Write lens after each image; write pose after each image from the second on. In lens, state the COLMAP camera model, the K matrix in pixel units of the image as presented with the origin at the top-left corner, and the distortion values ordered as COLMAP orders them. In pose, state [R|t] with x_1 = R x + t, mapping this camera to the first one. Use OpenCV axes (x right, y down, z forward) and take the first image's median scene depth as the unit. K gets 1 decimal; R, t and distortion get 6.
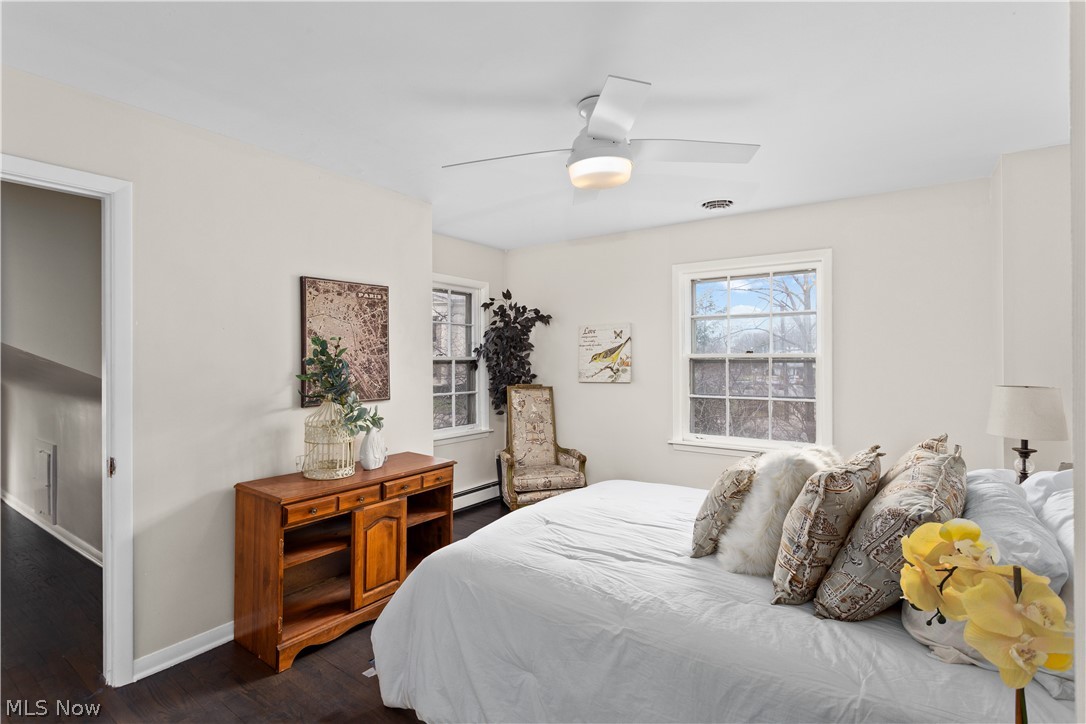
lens RADIAL K [[527.2, 0, 550.2], [0, 527.2, 361.6], [0, 0, 1]] dist [0.002223, -0.000115]
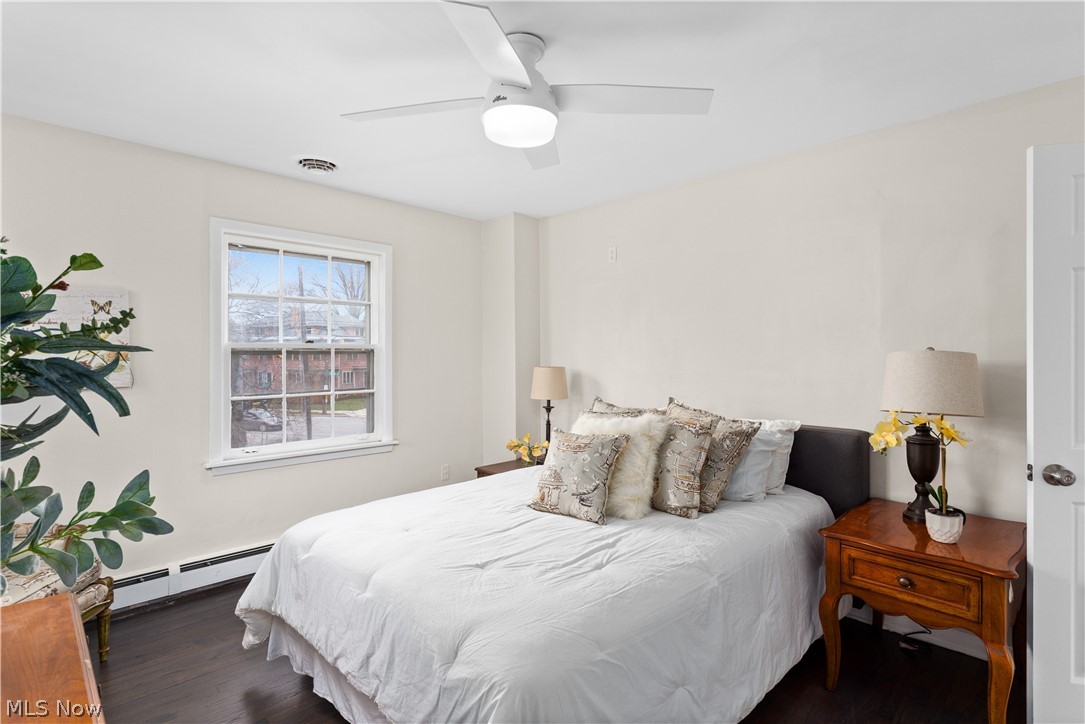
lens RADIAL K [[526.8, 0, 547.0], [0, 526.8, 354.3], [0, 0, 1]] dist [0.002223, -0.000115]
pose [[0.177030, -0.003046, 0.984201, -0.765582], [0.003917, 0.999989, 0.002391, 0.004594], [-0.984198, 0.003432, 0.177040, 0.825332]]
